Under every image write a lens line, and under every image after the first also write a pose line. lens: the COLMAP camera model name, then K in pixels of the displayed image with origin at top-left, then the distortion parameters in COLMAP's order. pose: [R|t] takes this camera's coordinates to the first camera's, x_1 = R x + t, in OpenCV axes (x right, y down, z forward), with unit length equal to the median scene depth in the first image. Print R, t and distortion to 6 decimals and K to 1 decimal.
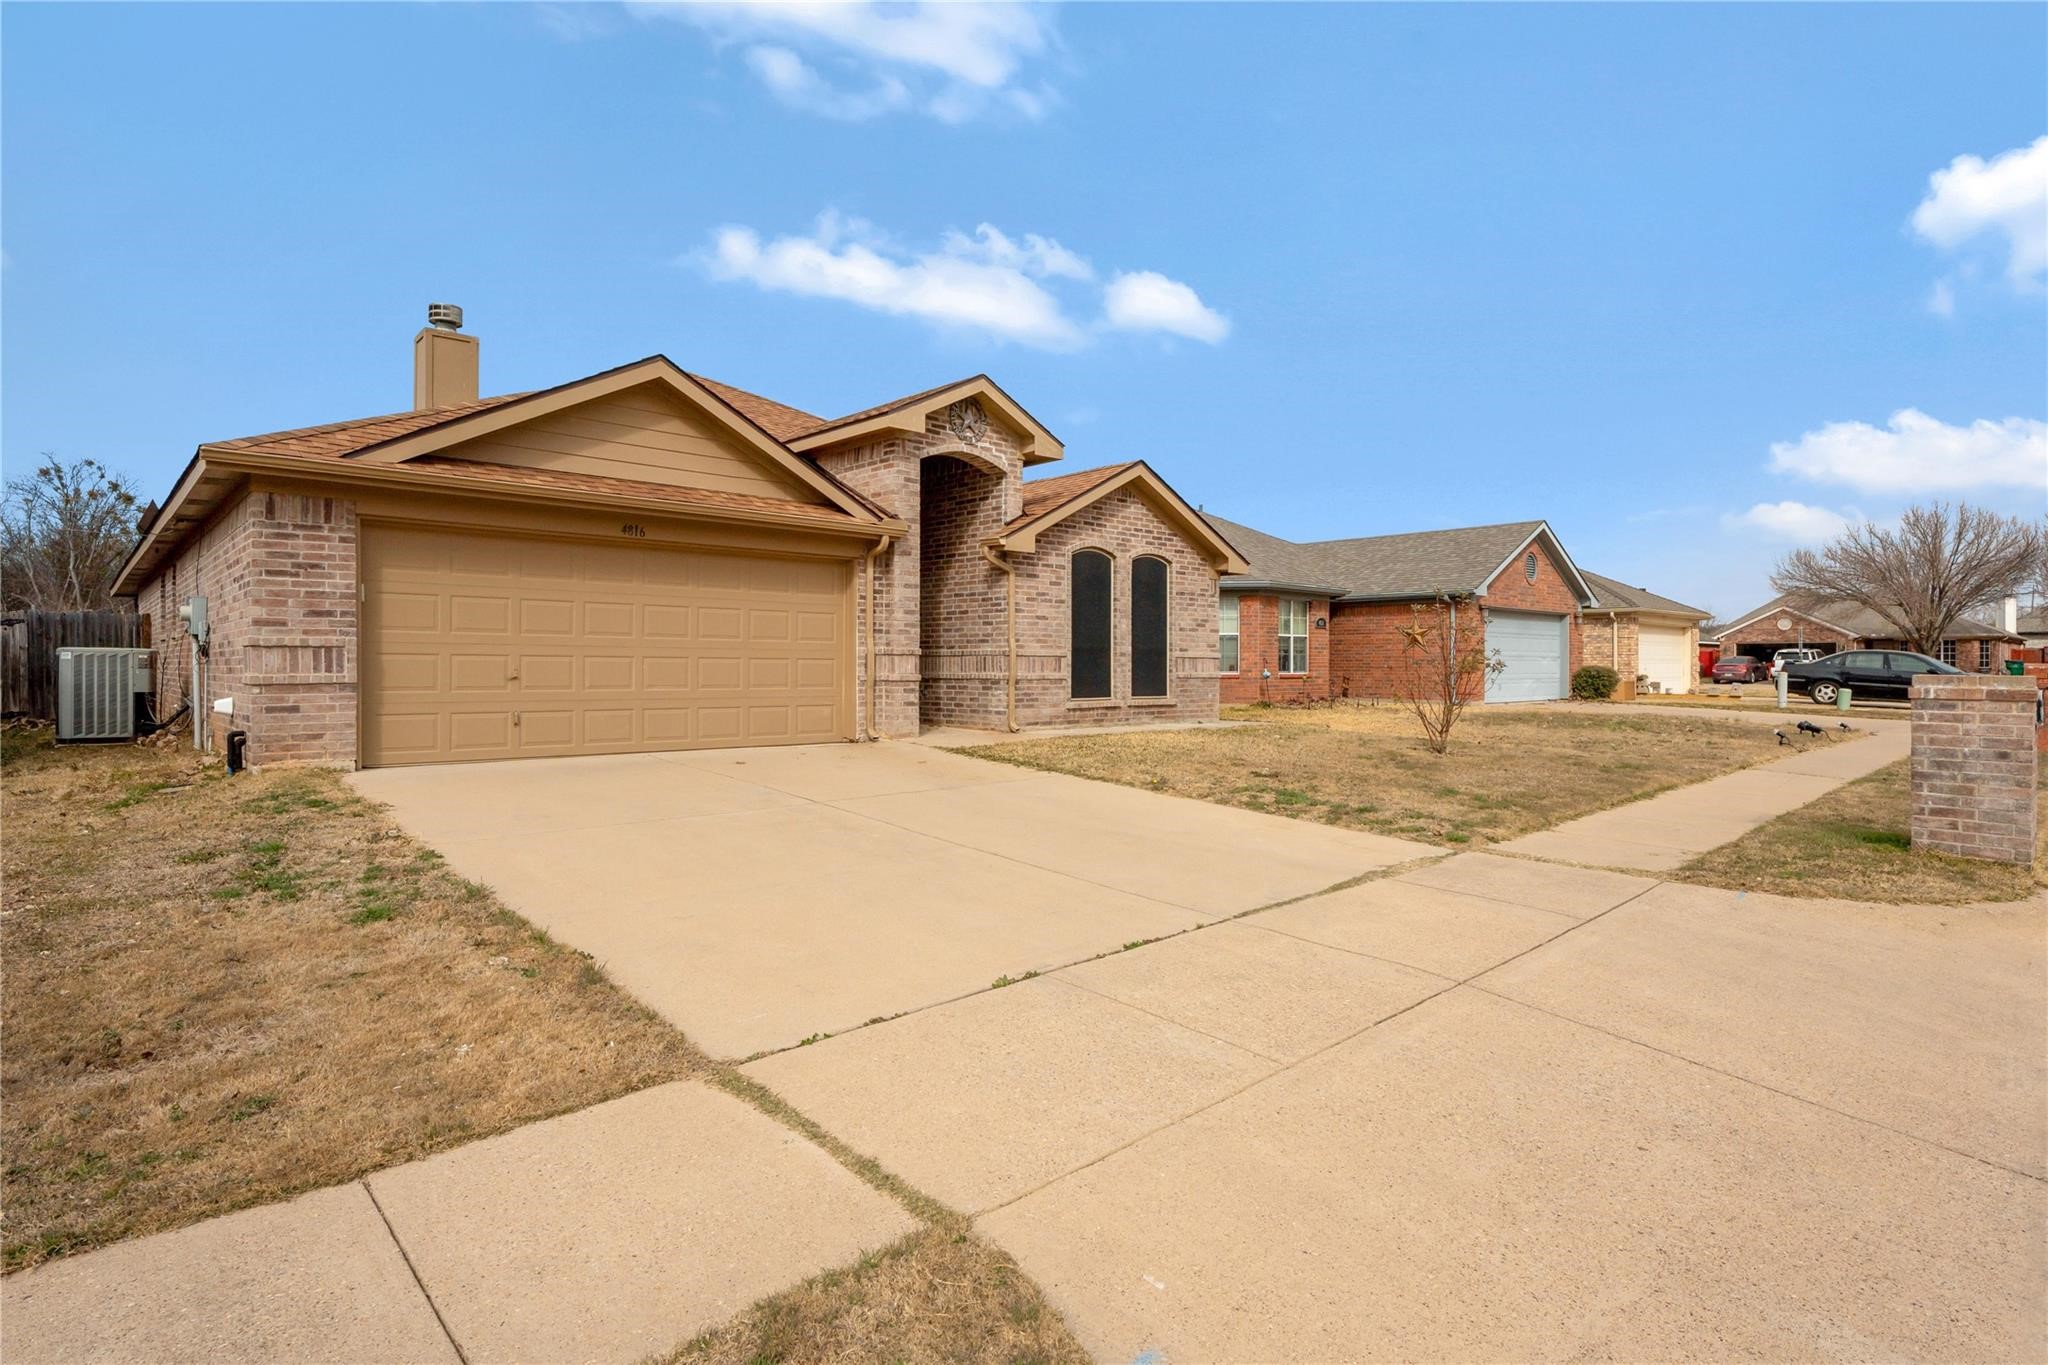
lens RADIAL K [[1021.9, 0, 1024.0], [0, 1021.9, 682.5], [0, 0, 1]] dist [0.000731, 0.000129]
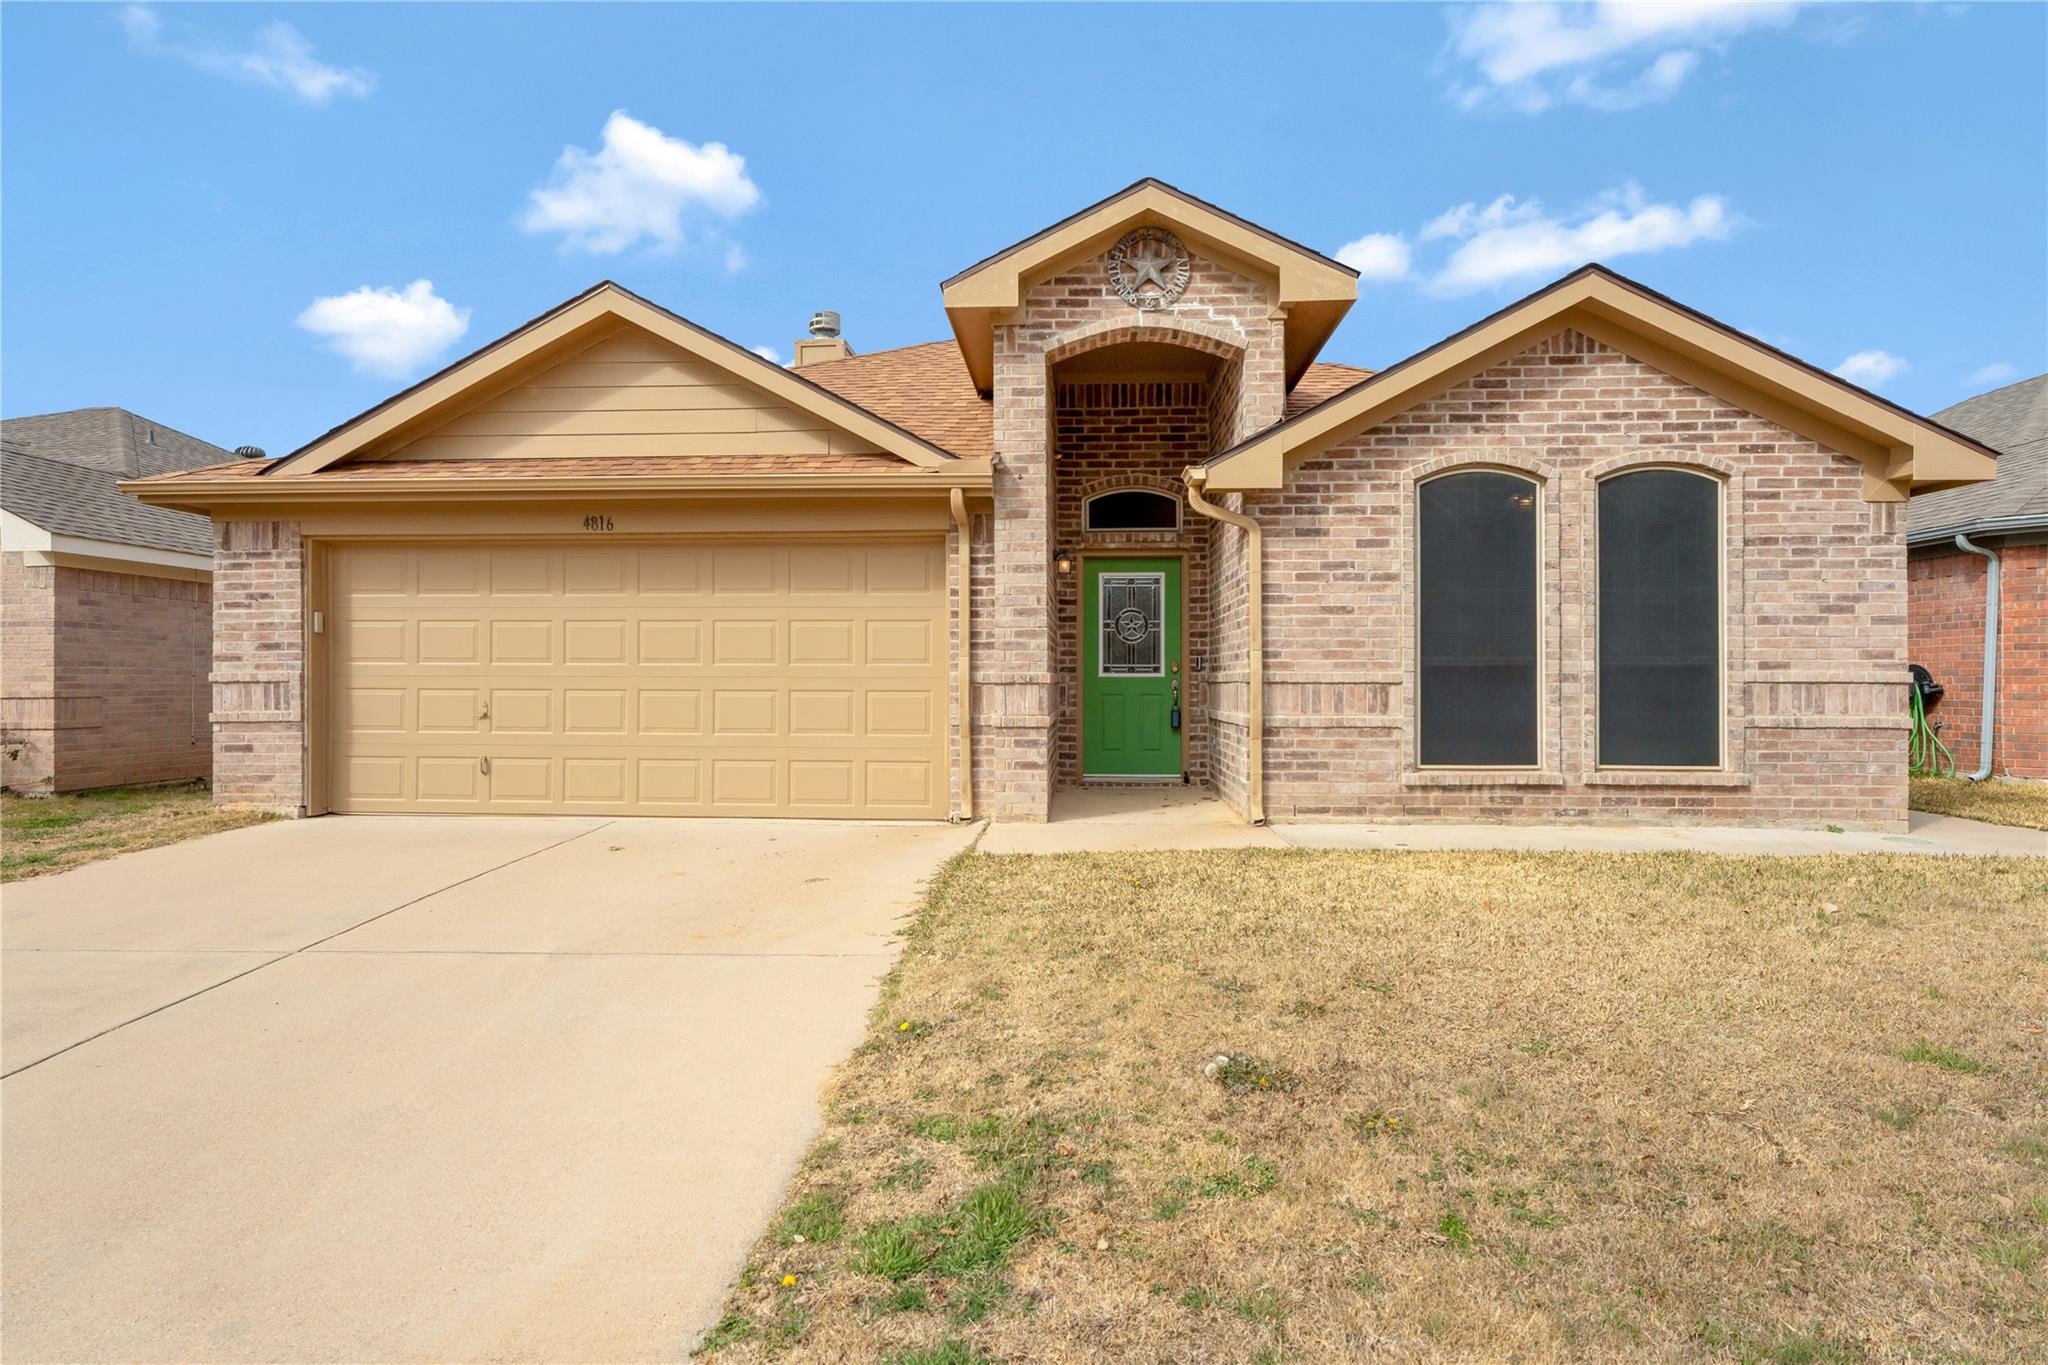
lens RADIAL K [[1062.3, 0, 1024.0], [0, 1062.3, 682.5], [0, 0, 1]] dist [-0.010647, 0.000419]
pose [[0.700951, -0.002263, -0.713206, 0.328078], [-0.009190, 0.999883, -0.012205, -0.019991], [0.713150, 0.015110, 0.700848, 0.559622]]
